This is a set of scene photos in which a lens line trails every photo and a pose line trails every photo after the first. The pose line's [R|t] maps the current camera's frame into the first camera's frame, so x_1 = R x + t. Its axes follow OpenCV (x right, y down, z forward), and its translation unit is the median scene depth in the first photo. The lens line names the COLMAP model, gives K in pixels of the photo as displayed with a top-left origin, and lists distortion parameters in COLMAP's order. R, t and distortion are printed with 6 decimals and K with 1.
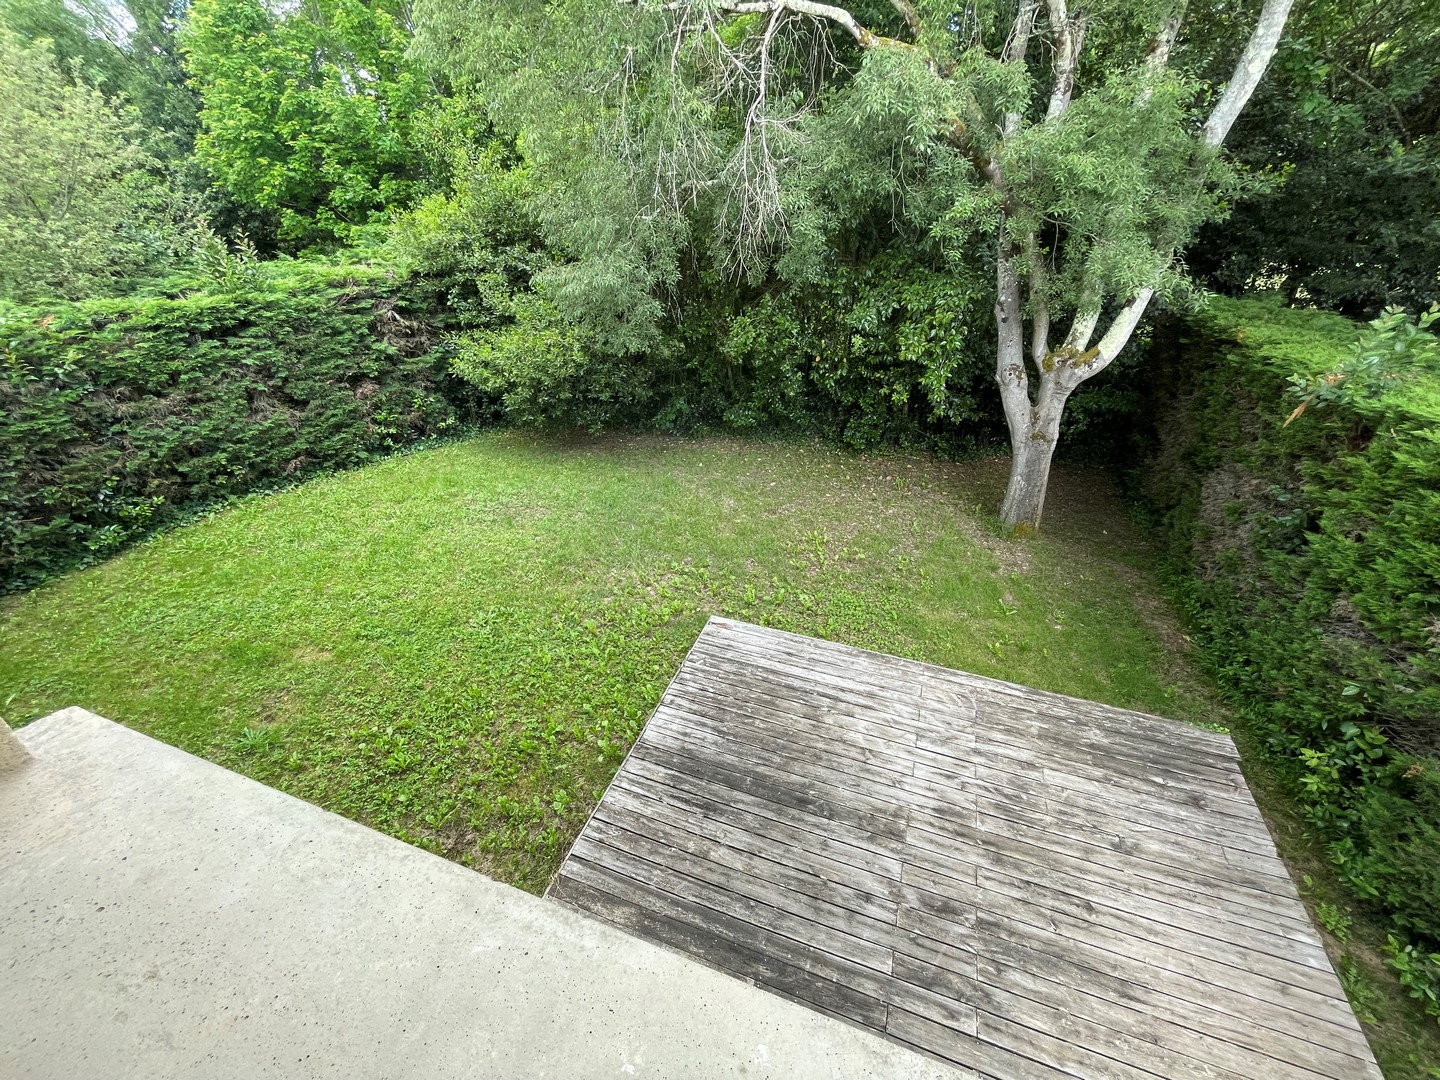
lens RADIAL K [[576.7, 0, 721.4], [0, 576.7, 533.1], [0, 0, 1]] dist [-0.005204, 0.000179]
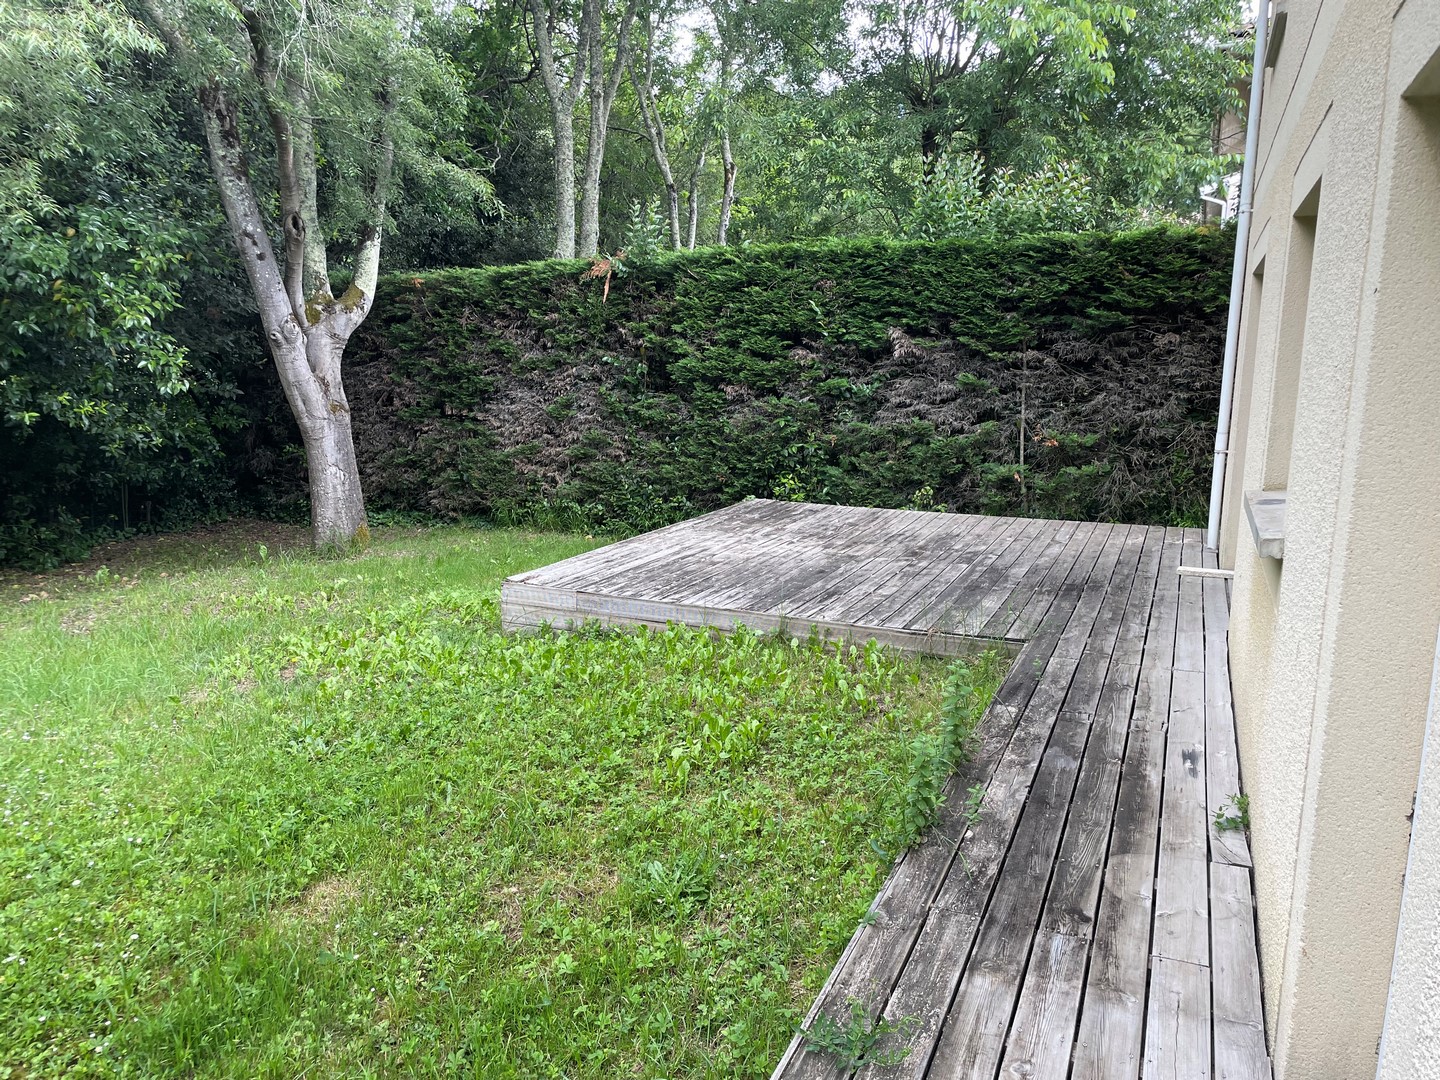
lens RADIAL K [[1087.6, 0, 714.2], [0, 1087.6, 542.0], [0, 0, 1]] dist [0.048649, -0.049286]
pose [[0.068903, -0.179586, 0.981326, -1.620592], [0.499384, 0.857761, 0.121909, 0.106618], [-0.863636, 0.481659, 0.148784, 0.838672]]
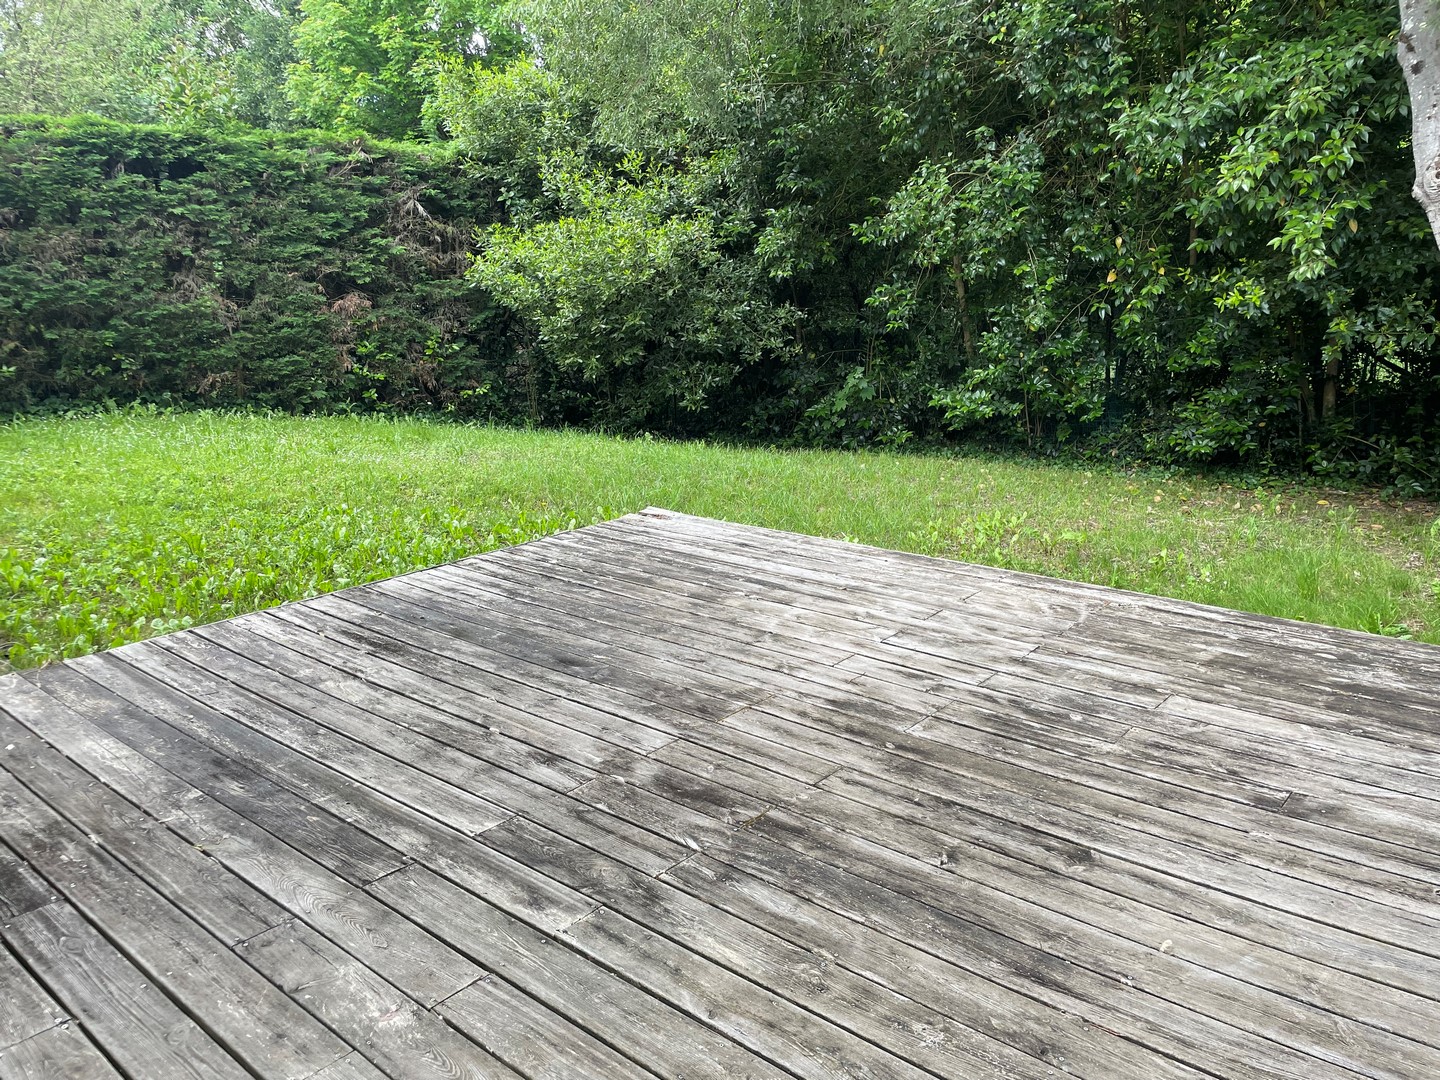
lens RADIAL K [[1087.6, 0, 749.7], [0, 1087.6, 533.0], [0, 0, 1]] dist [0.048649, -0.049286]
pose [[0.936687, 0.057393, -0.345431, 0.559628], [-0.153276, 0.954152, -0.257099, 0.555657], [0.314838, 0.293768, 0.902539, 0.222858]]
